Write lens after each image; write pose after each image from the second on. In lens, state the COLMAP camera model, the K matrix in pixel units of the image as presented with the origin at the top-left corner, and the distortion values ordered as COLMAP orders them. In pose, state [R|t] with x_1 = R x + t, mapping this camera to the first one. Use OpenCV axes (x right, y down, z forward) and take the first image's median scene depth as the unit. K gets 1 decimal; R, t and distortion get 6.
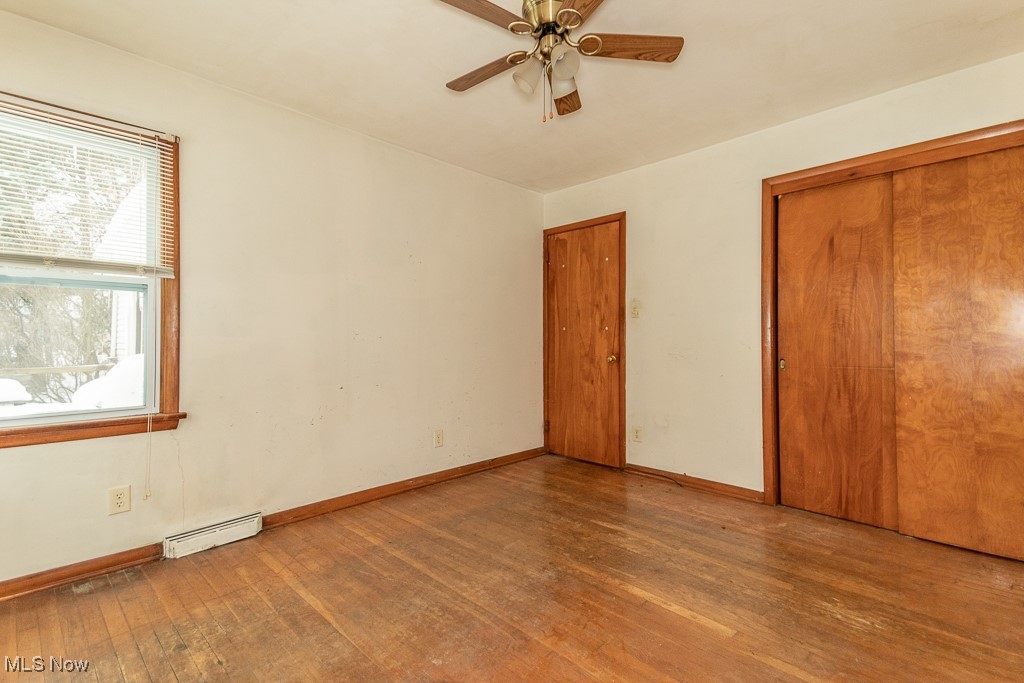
lens RADIAL K [[472.8, 0, 511.2], [0, 472.8, 347.4], [0, 0, 1]] dist [0.079820, -0.035652]
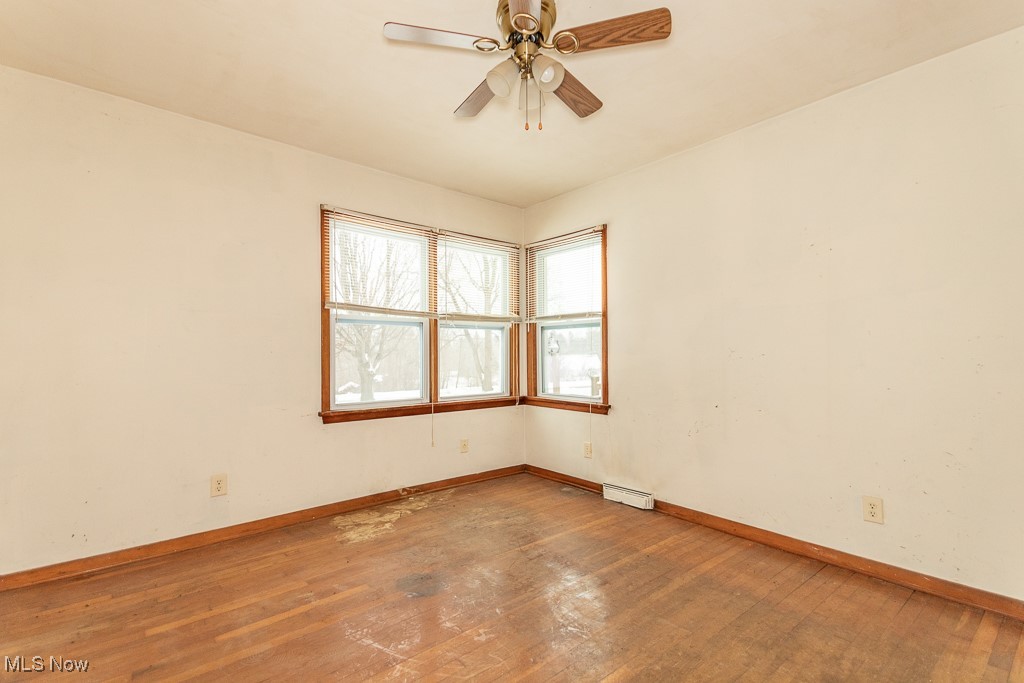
lens RADIAL K [[472.8, 0, 511.2], [0, 472.8, 347.4], [0, 0, 1]] dist [0.079820, -0.035652]
pose [[-0.095673, -0.005295, -0.995399, 0.822286], [-0.007010, 0.999965, -0.004645, -0.037474], [0.995388, 0.006534, -0.095707, 0.811293]]
